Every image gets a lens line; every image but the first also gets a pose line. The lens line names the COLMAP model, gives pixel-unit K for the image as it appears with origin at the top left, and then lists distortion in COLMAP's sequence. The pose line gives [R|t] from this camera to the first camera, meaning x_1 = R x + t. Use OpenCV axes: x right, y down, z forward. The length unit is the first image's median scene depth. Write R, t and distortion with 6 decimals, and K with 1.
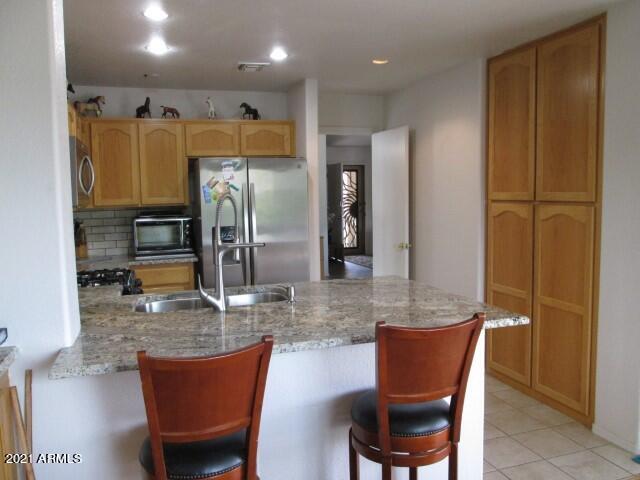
lens RADIAL K [[546.6, 0, 319.9], [0, 546.6, 239.3], [0, 0, 1]] dist [0.002442, 0.000538]
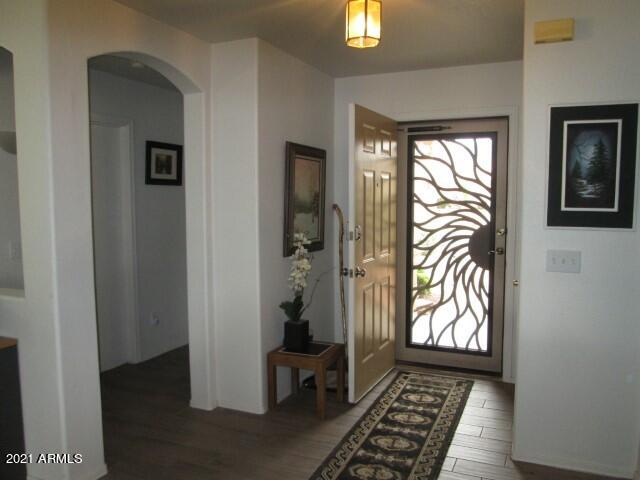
lens RADIAL K [[546.6, 0, 319.5], [0, 546.6, 240.4], [0, 0, 1]] dist [0.002442, 0.000538]
pose [[0.743079, 0.061544, -0.666367, 0.219660], [-0.067910, 0.997557, 0.016404, -0.056627], [0.665749, 0.033063, 0.745443, 0.667932]]
